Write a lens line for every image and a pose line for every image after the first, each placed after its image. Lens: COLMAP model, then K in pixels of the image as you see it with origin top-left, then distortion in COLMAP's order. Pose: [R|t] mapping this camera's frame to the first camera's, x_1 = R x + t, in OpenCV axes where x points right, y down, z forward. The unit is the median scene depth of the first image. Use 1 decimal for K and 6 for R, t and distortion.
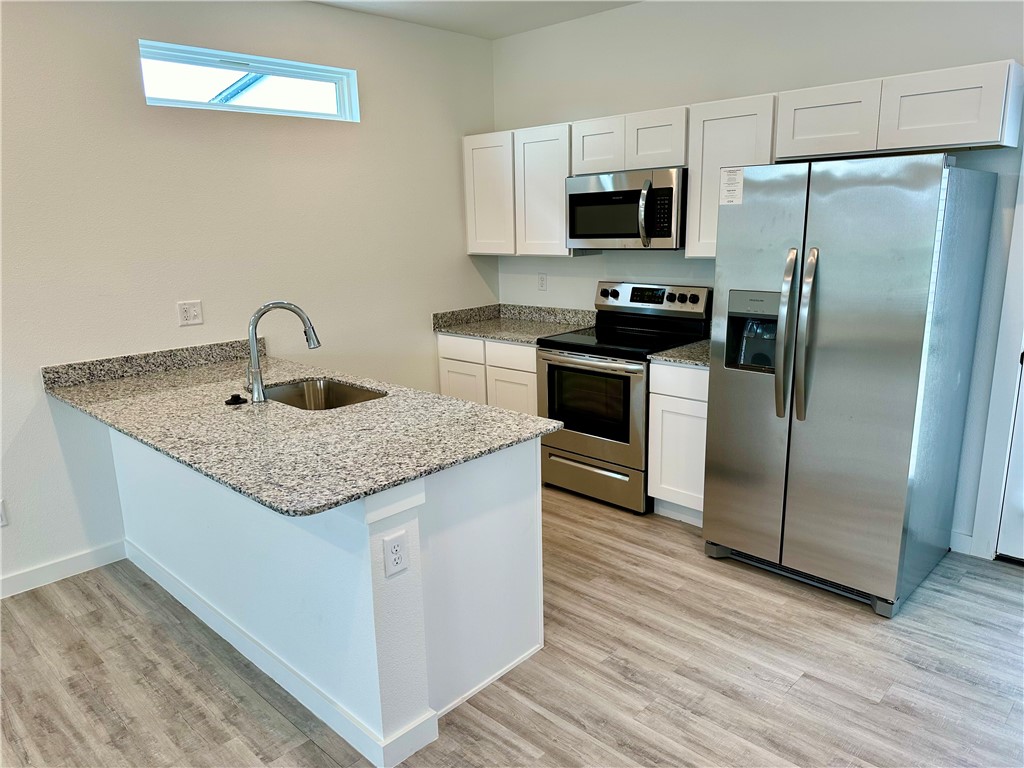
lens RADIAL K [[711.9, 0, 508.4], [0, 711.9, 384.1], [0, 0, 1]] dist [0.011392, -0.013166]
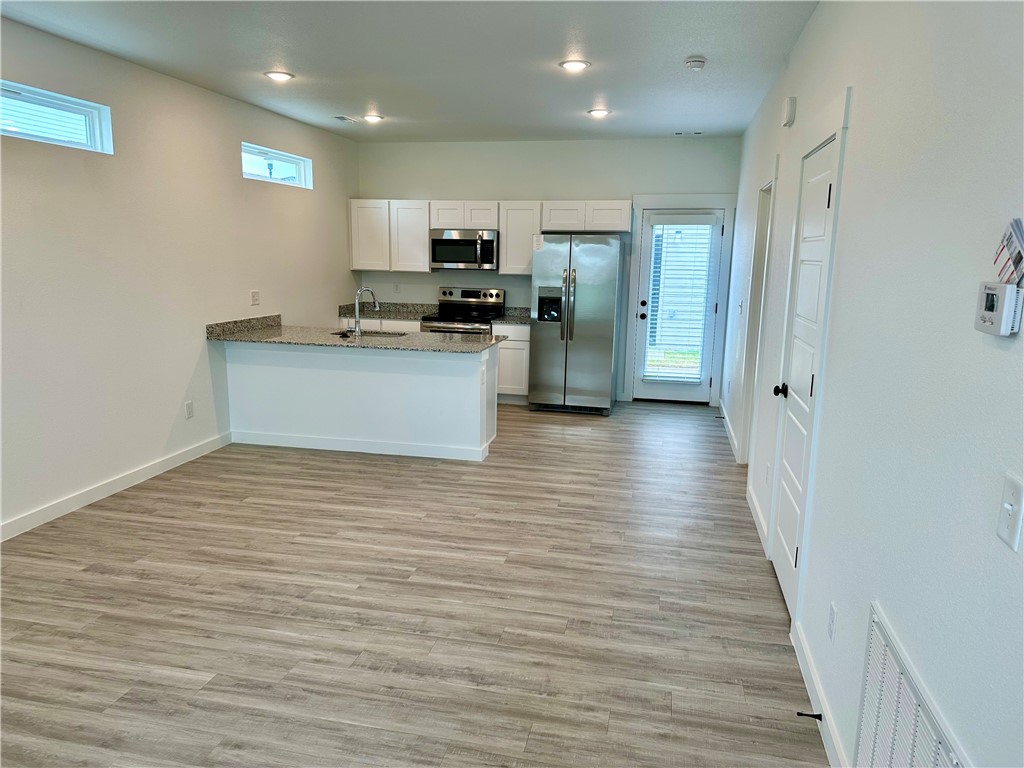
lens RADIAL K [[711.9, 0, 514.9], [0, 711.9, 382.6], [0, 0, 1]] dist [0.011392, -0.013166]
pose [[0.846921, -0.051496, 0.529219, -0.805602], [0.075792, 0.996828, -0.024295, 0.184354], [-0.526289, 0.060686, 0.848138, -0.728806]]
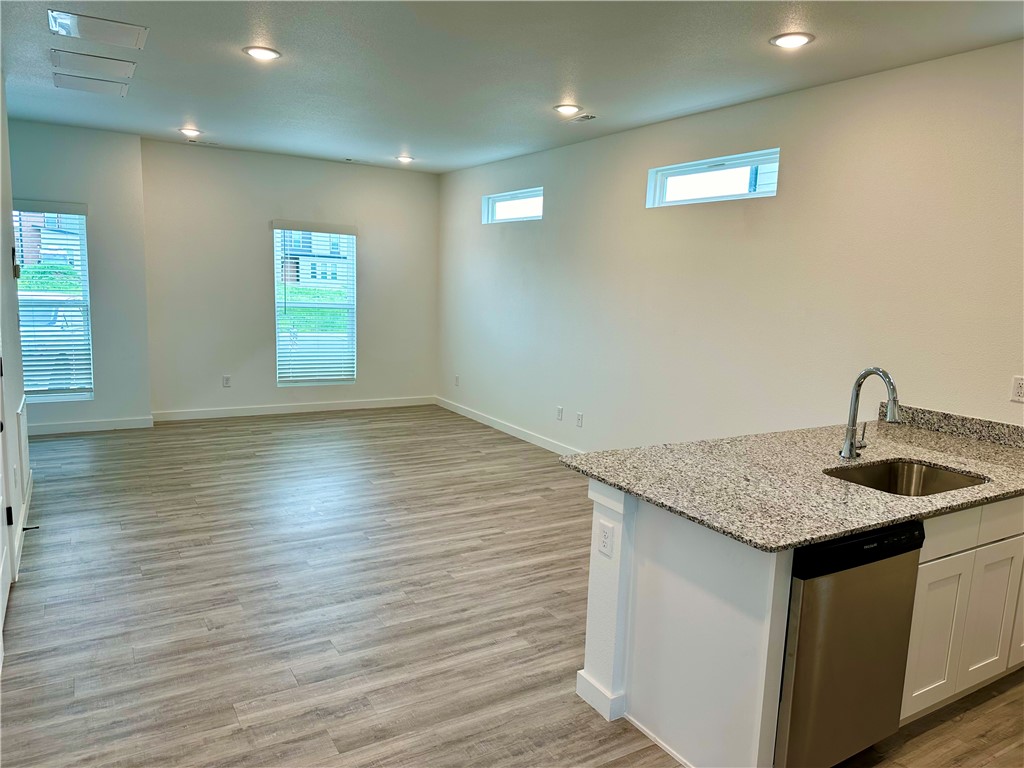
lens RADIAL K [[711.9, 0, 514.5], [0, 711.9, 388.8], [0, 0, 1]] dist [0.011392, -0.013166]
pose [[-0.254175, 0.167985, -0.952458, 0.569396], [-0.248725, 0.940324, 0.232220, -0.145524], [0.934629, 0.295924, -0.197225, 0.551712]]
